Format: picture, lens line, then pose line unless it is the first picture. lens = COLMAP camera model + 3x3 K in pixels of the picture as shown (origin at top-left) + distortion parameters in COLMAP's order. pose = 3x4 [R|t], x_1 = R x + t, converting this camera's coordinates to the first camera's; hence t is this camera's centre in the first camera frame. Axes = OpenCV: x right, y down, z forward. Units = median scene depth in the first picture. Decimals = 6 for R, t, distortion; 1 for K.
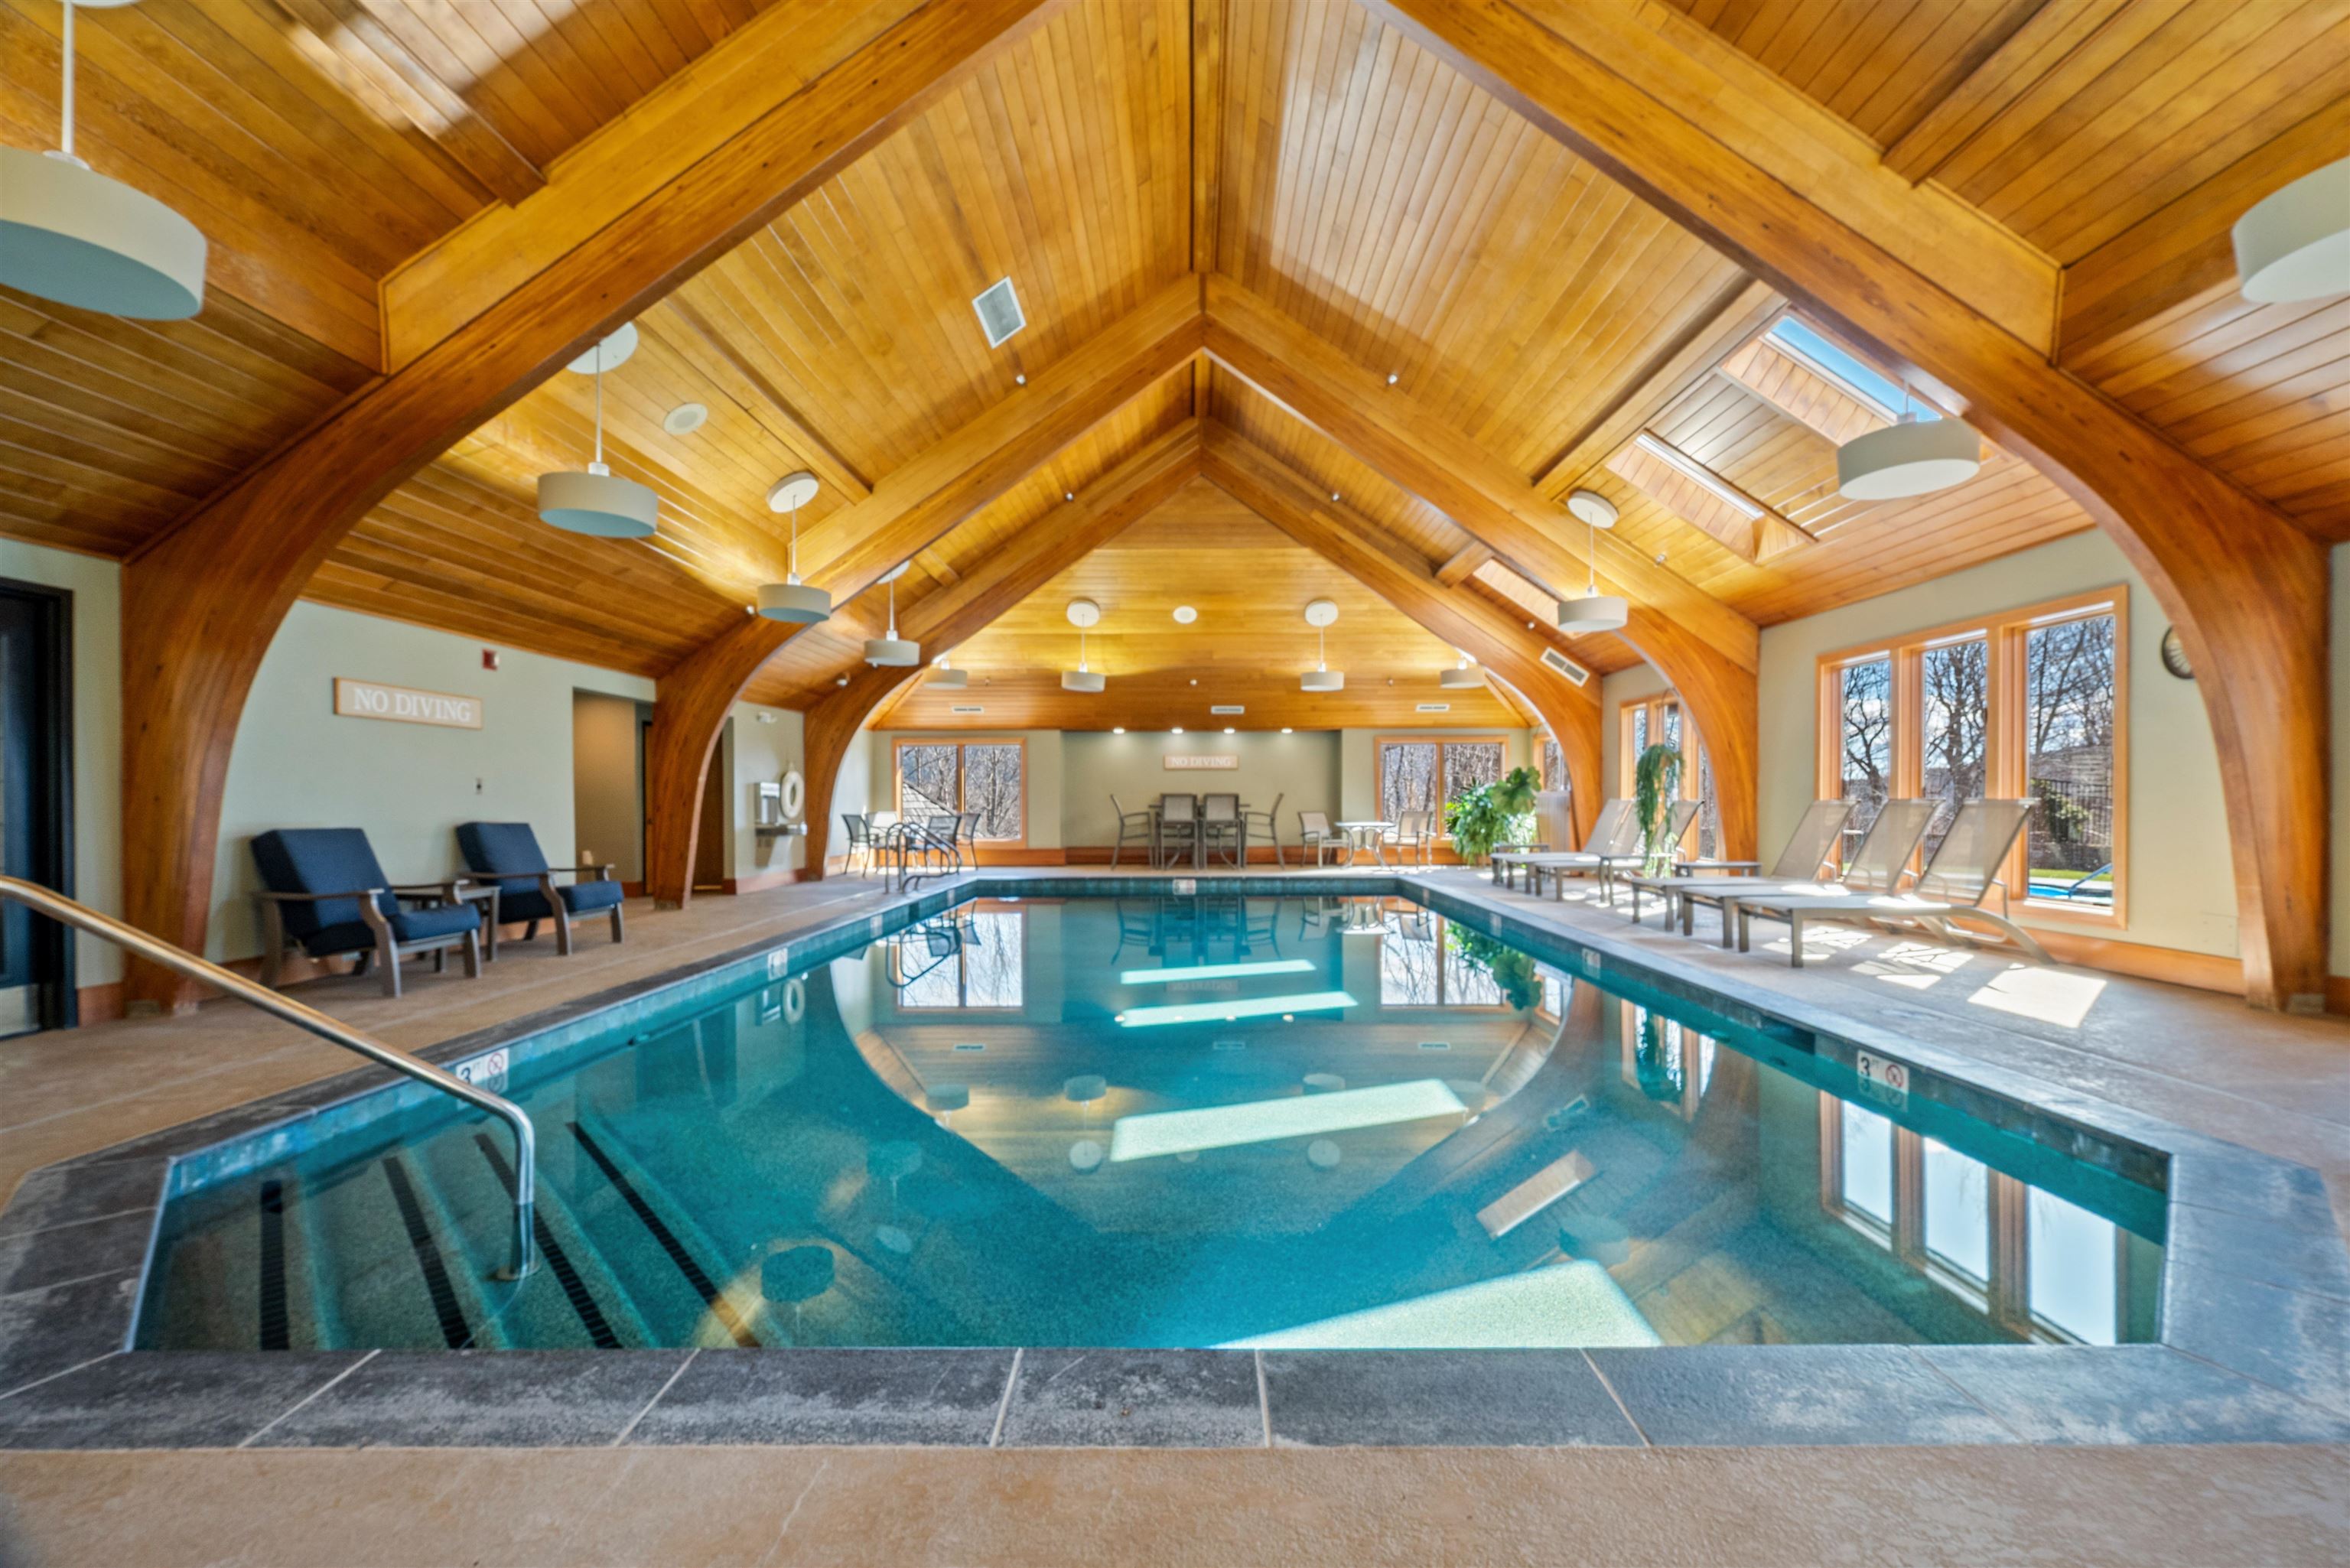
lens RADIAL K [[996.6, 0, 1156.2], [0, 996.6, 795.4], [0, 0, 1]] dist [-0.004062, -0.000028]
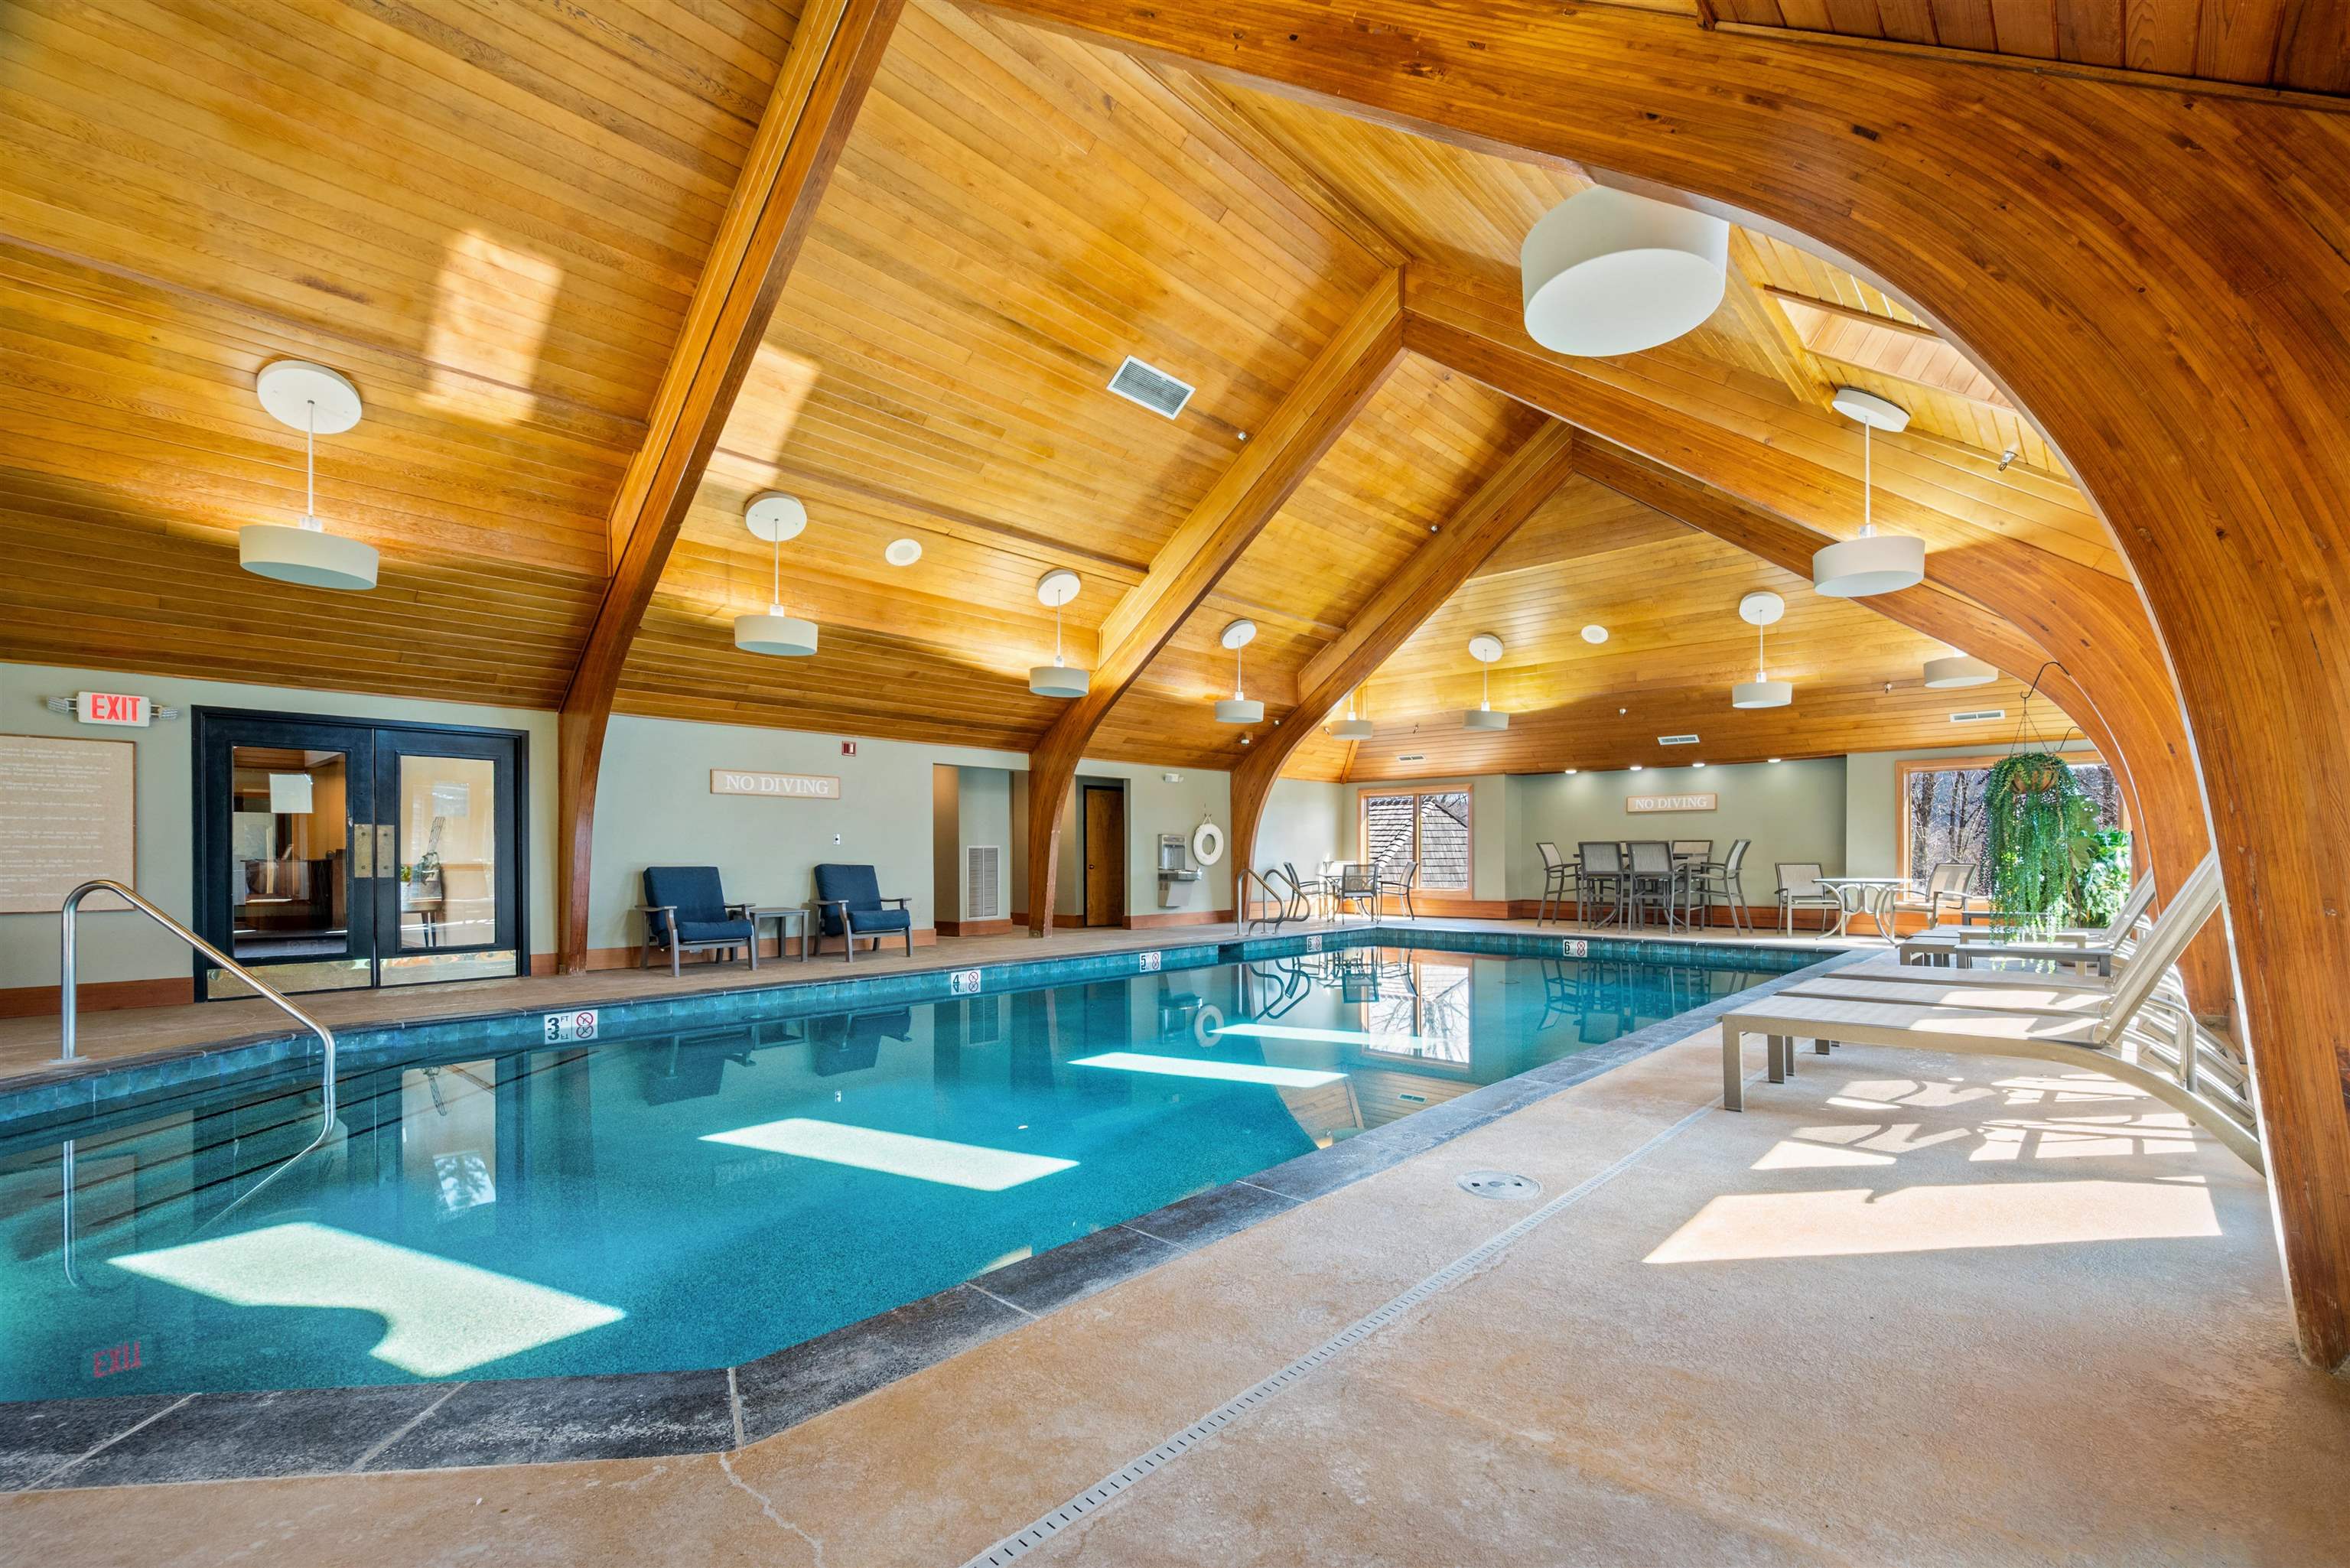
lens RADIAL K [[996.6, 0, 1233.8], [0, 996.6, 860.7], [0, 0, 1]] dist [-0.004062, -0.000028]
pose [[0.774693, 0.004577, -0.632321, 0.360081], [0.004139, 0.999916, 0.012308, 0.003767], [0.632324, -0.012152, 0.774608, 0.141015]]
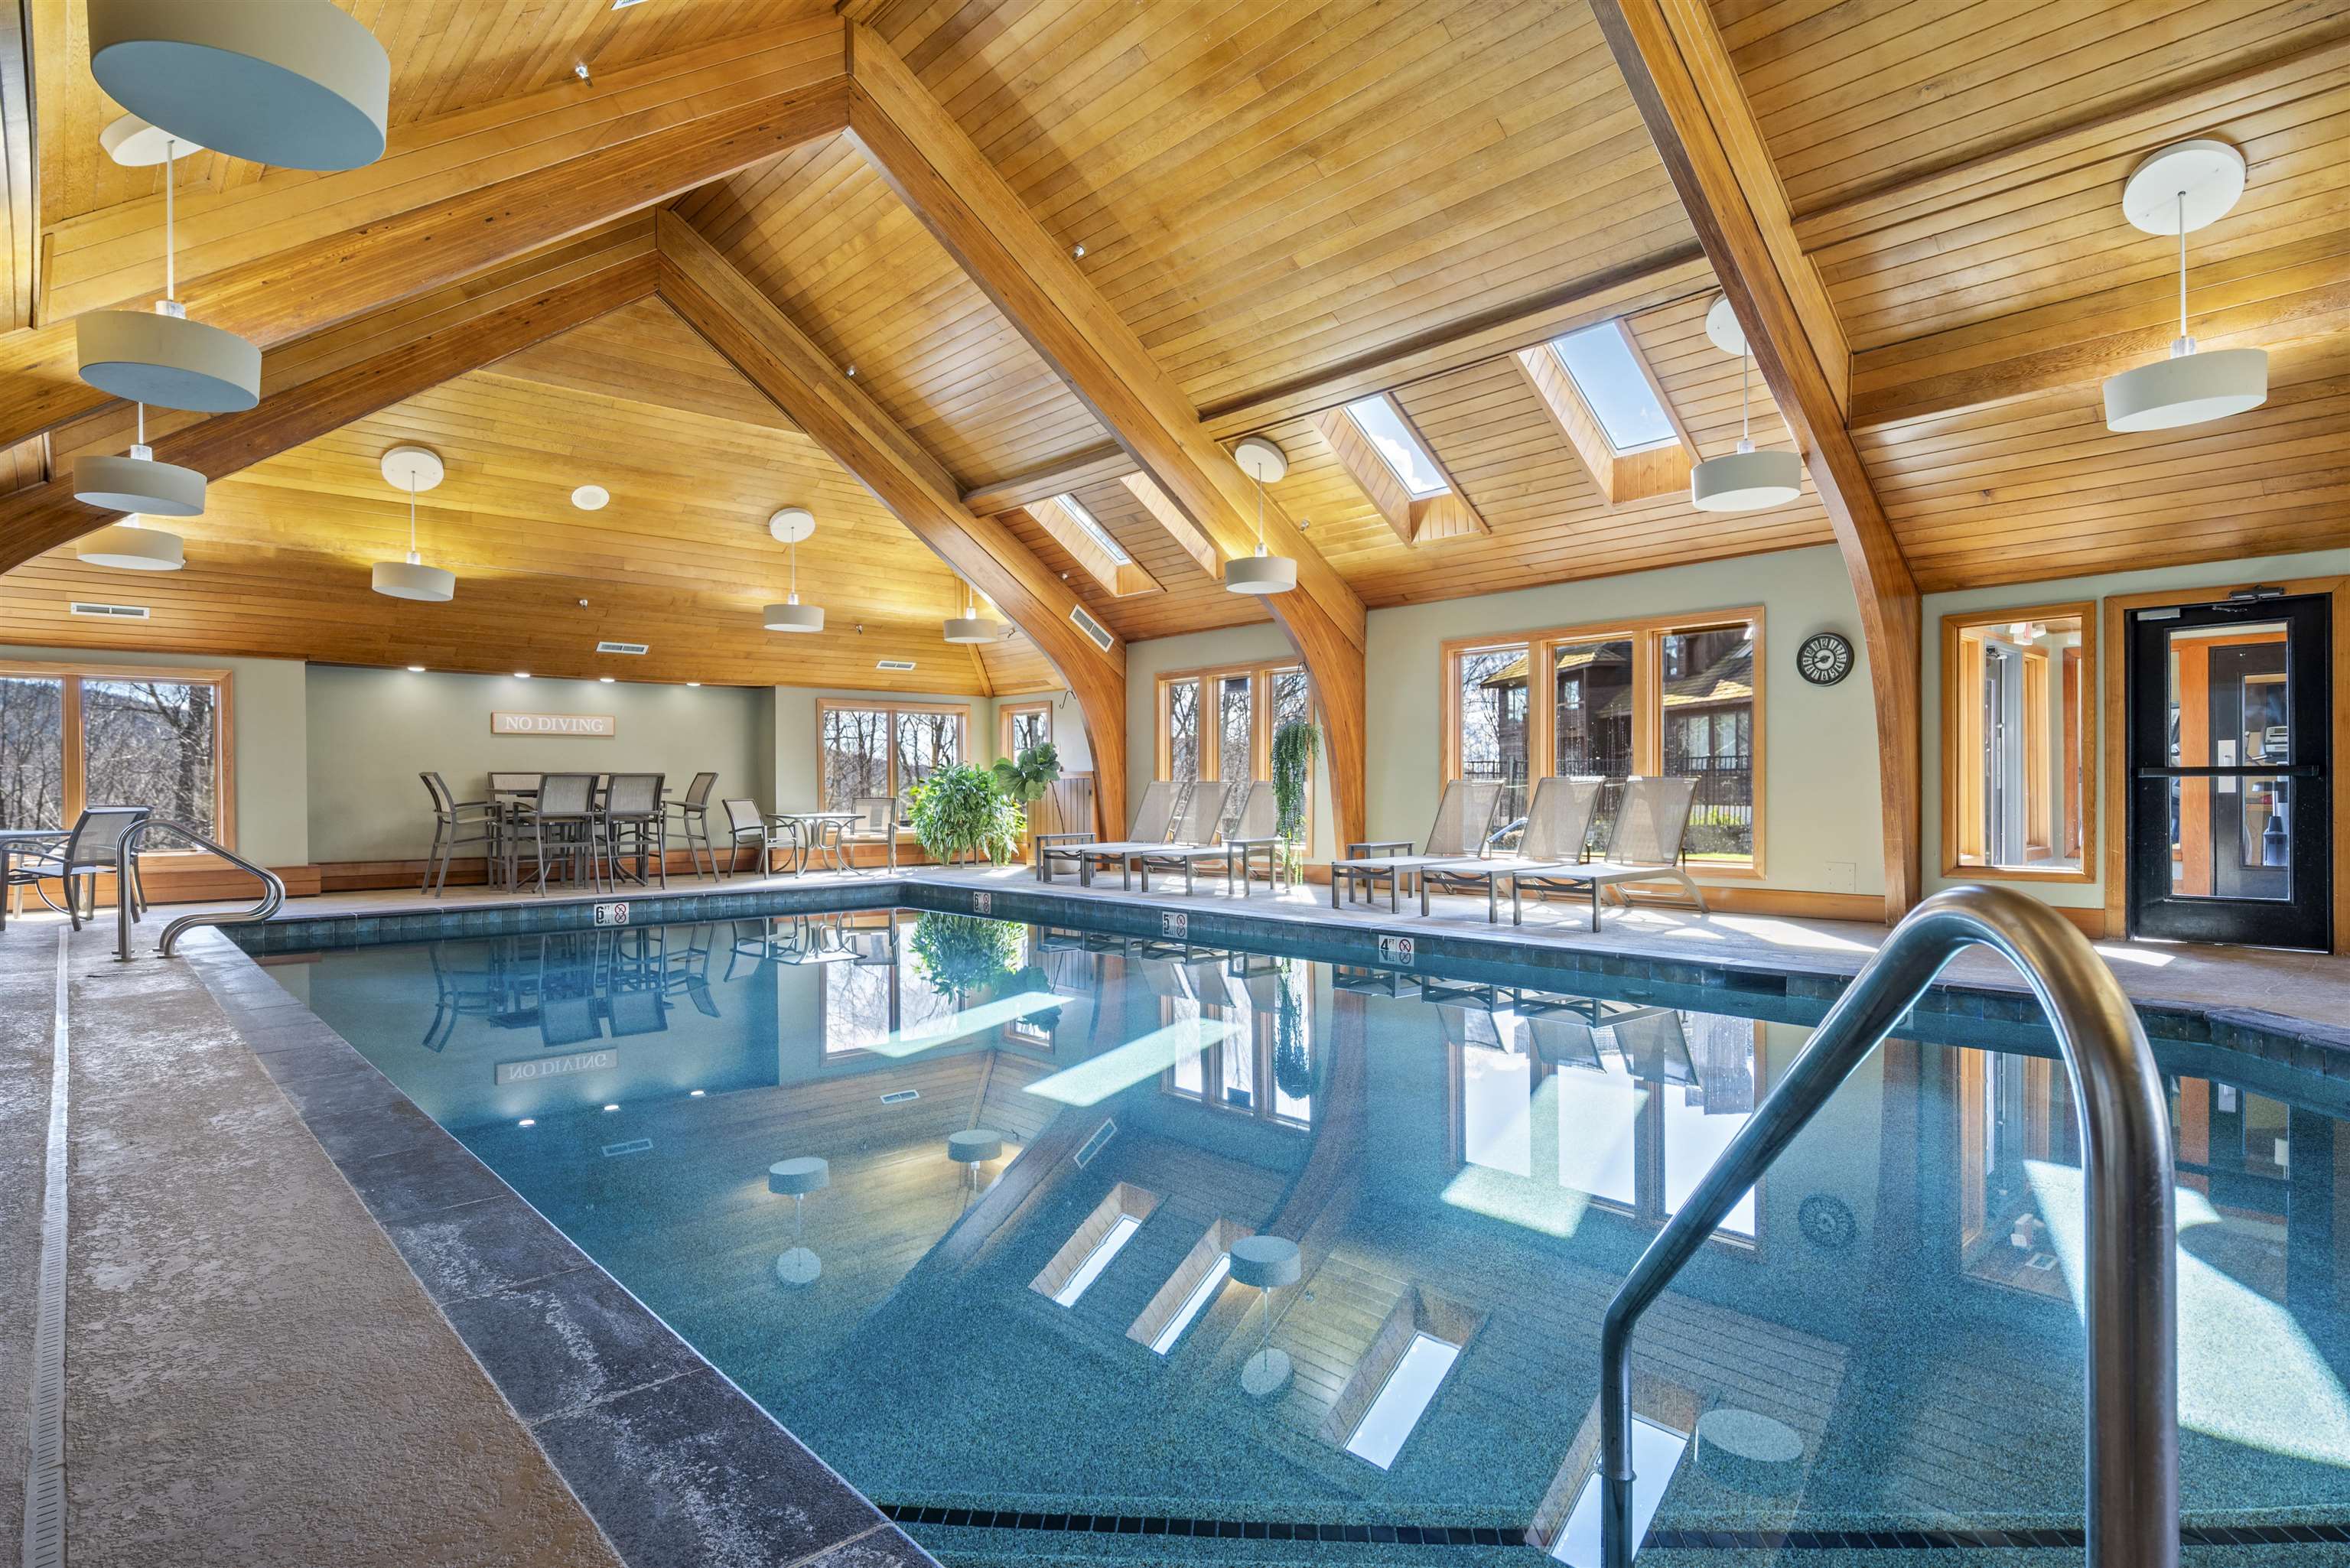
lens RADIAL K [[1277.2, 0, 1172.8], [0, 1277.2, 789.2], [0, 0, 1]] dist [0.003926, 0.000623]
pose [[0.727754, -0.000223, 0.685838, -0.289364], [-0.001635, 0.999997, 0.002060, 0.007774], [-0.685836, -0.002621, 0.727751, 0.140090]]
